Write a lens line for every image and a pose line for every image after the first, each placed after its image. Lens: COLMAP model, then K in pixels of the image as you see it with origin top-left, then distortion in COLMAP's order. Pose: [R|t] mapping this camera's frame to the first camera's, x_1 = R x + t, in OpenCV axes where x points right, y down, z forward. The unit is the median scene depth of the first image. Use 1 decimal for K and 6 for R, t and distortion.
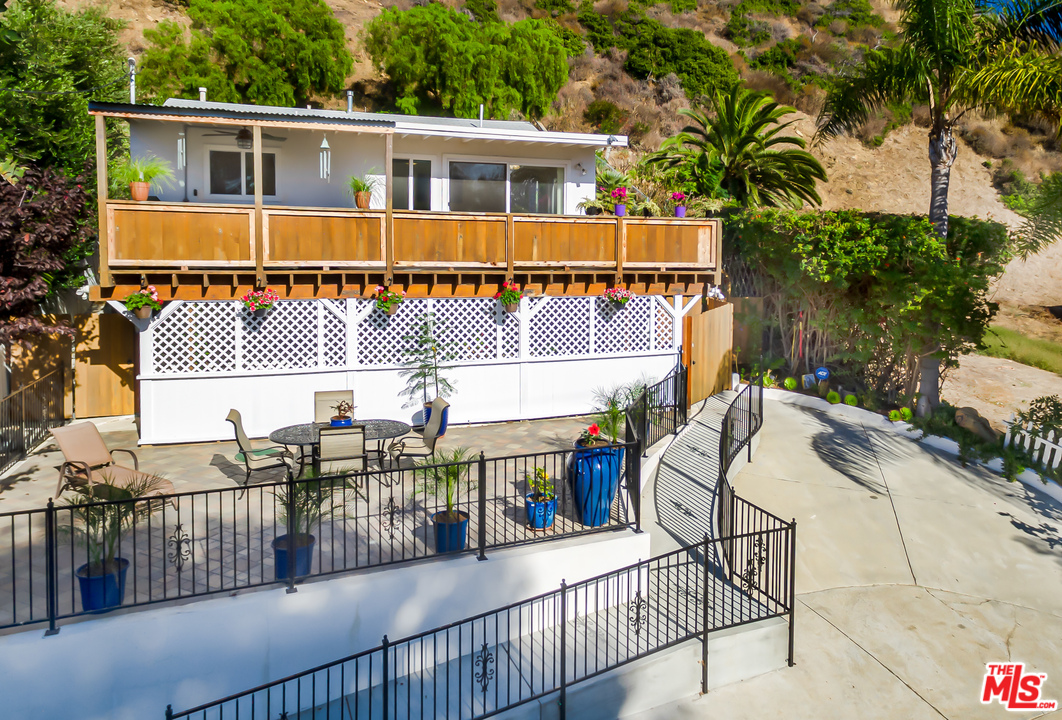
lens RADIAL K [[660.3, 0, 536.0], [0, 660.3, 287.8], [0, 0, 1]] dist [0.006637, 0.001481]
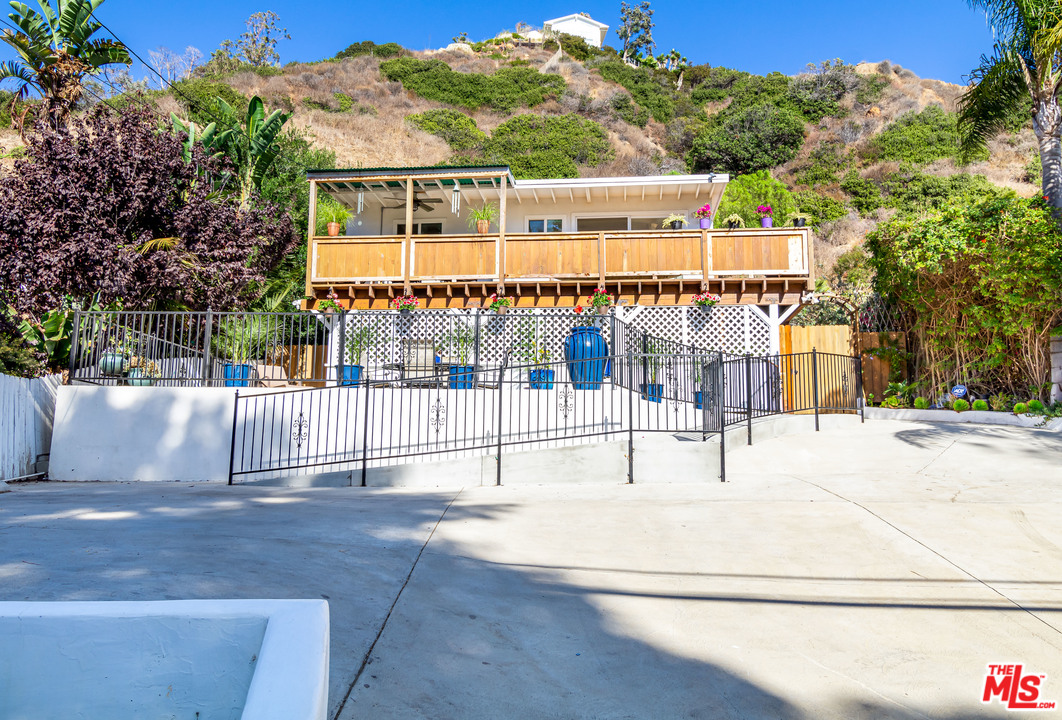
lens RADIAL K [[664.2, 0, 533.4], [0, 664.2, 359.6], [0, 0, 1]] dist [-0.002773, 0.002811]
pose [[0.929296, -0.036336, -0.367544, 0.259334], [-0.022381, 0.987780, -0.154241, 0.280988], [0.368657, 0.151561, 0.917127, -0.086457]]
